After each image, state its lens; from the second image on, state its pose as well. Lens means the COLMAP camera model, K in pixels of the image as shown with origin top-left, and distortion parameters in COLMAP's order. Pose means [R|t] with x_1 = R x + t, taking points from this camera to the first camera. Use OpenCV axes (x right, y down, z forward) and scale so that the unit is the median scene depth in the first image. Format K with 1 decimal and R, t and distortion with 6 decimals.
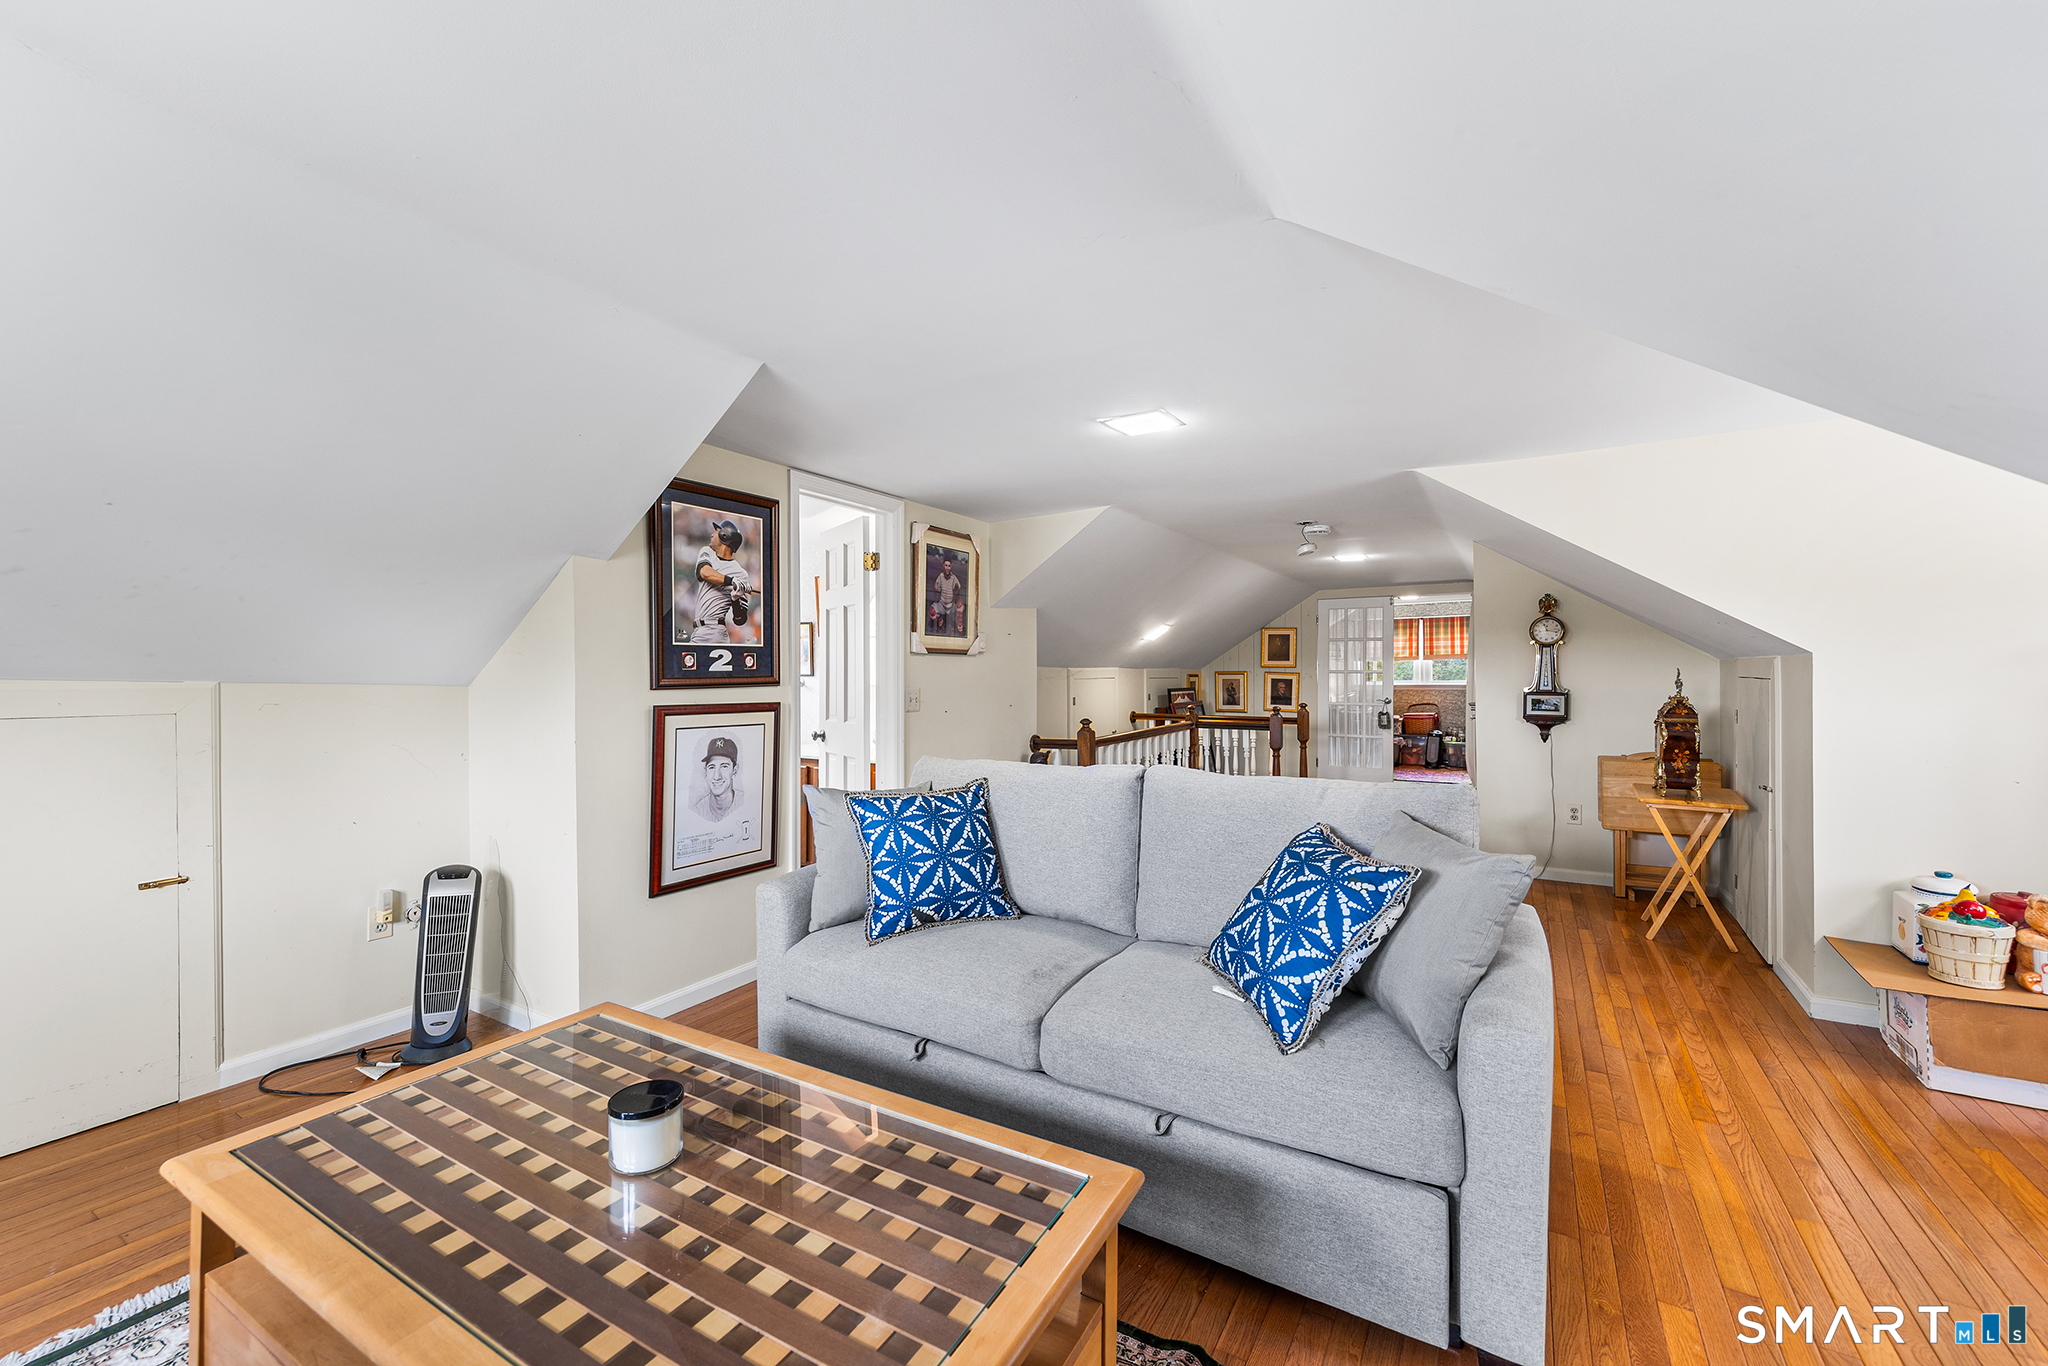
lens RADIAL K [[823.1, 0, 1024.0], [0, 823.1, 683.0], [0, 0, 1]] dist [0.013071, 0.000208]
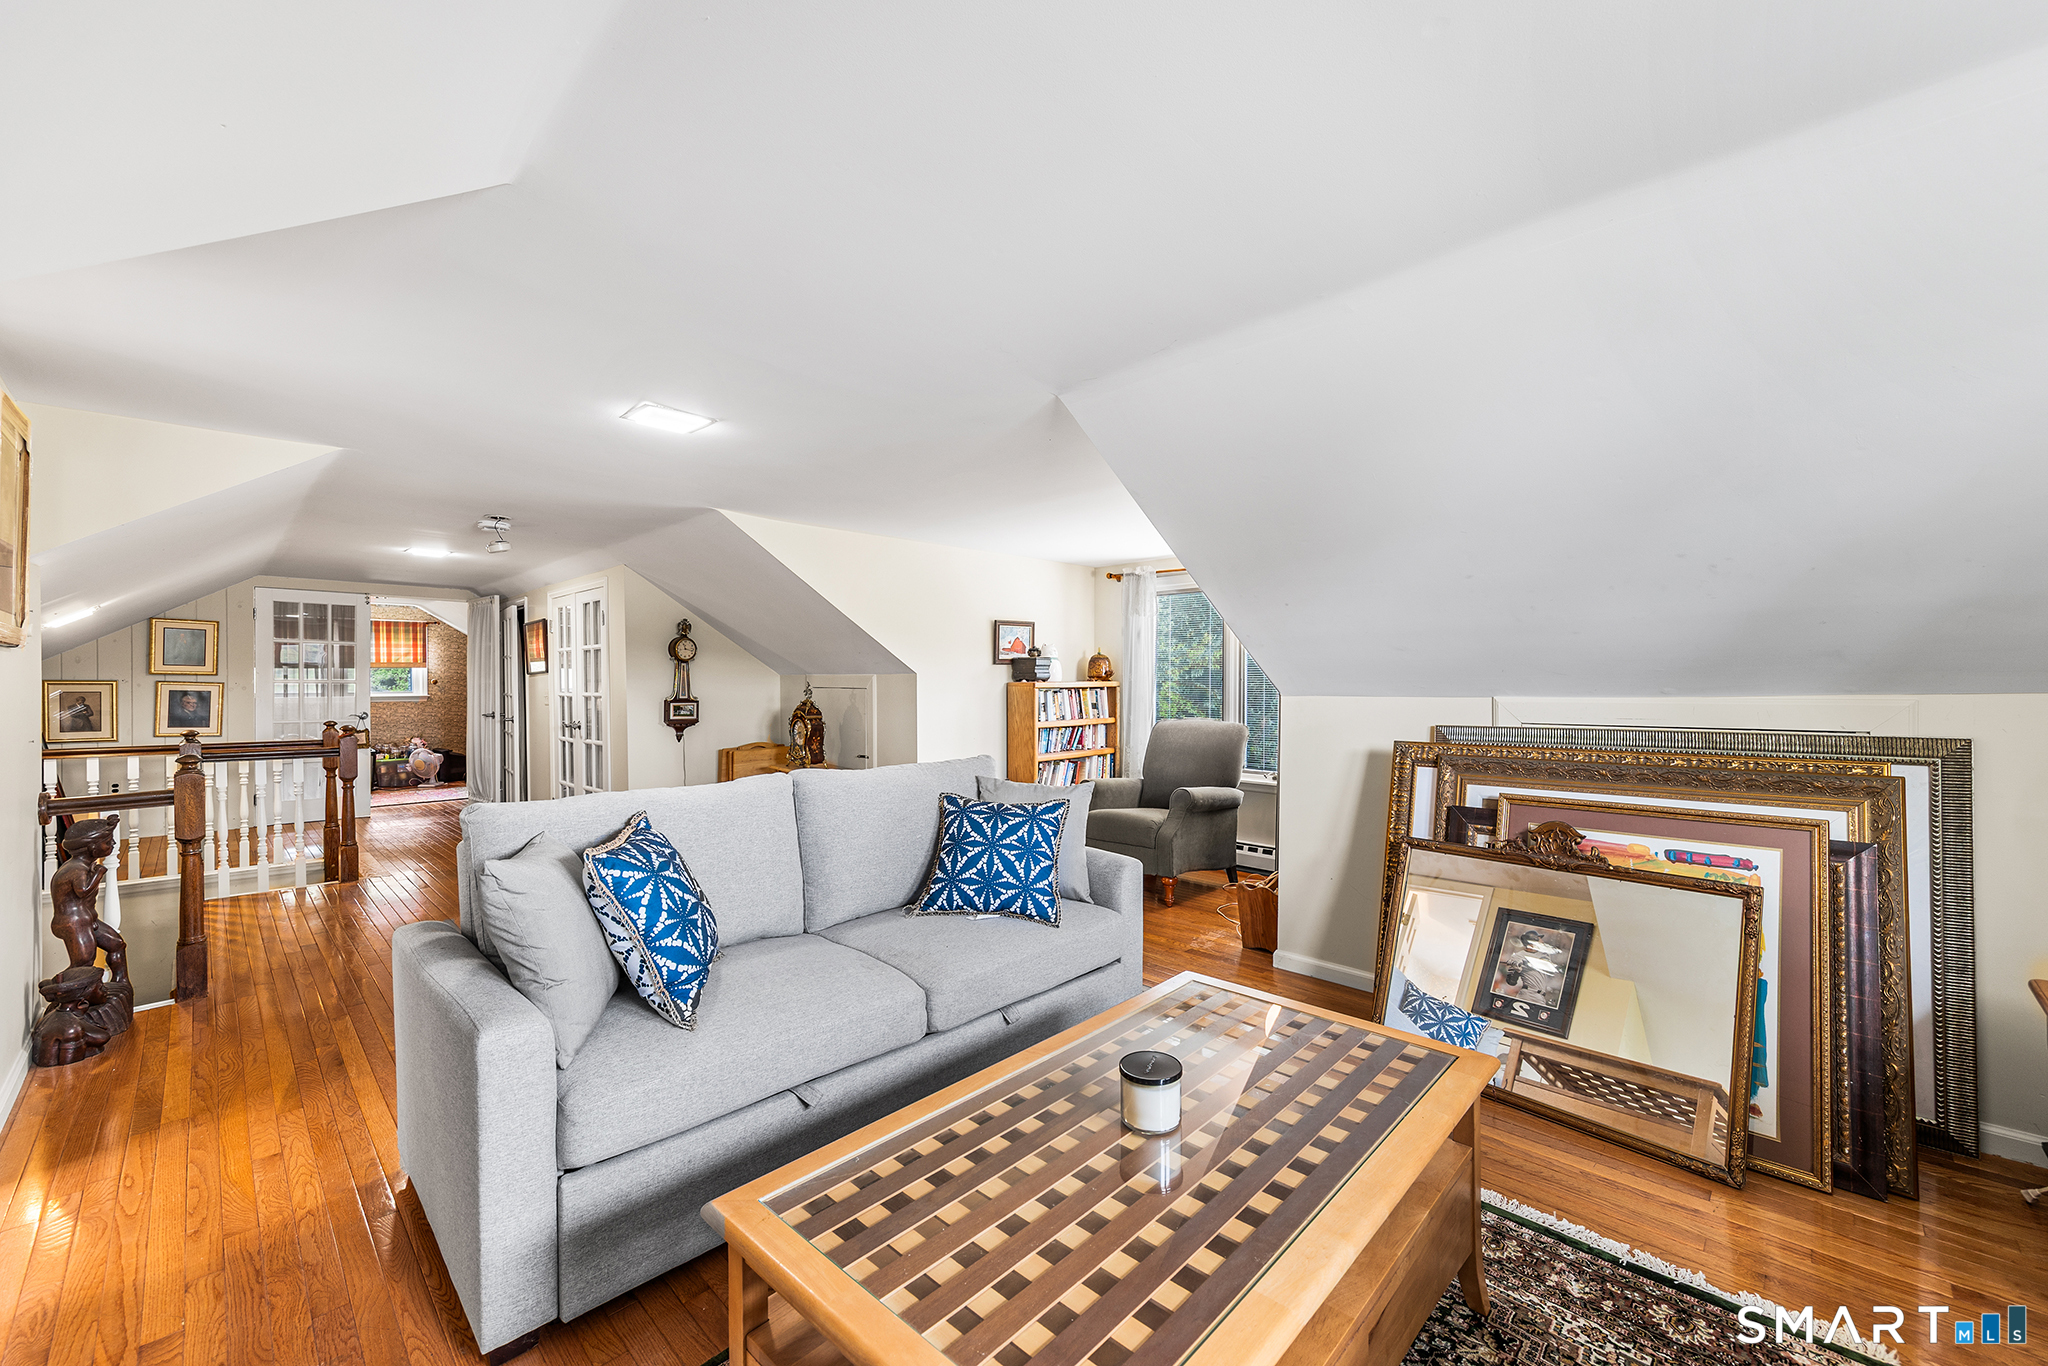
lens RADIAL K [[816.5, 0, 1030.7], [0, 816.5, 677.2], [0, 0, 1]] dist [0.002217, 0.000135]
pose [[0.228442, 0.009698, 0.973509, -0.404943], [0.009463, 0.999881, -0.012181, -0.002575], [-0.973512, 0.011995, 0.228323, 0.233465]]
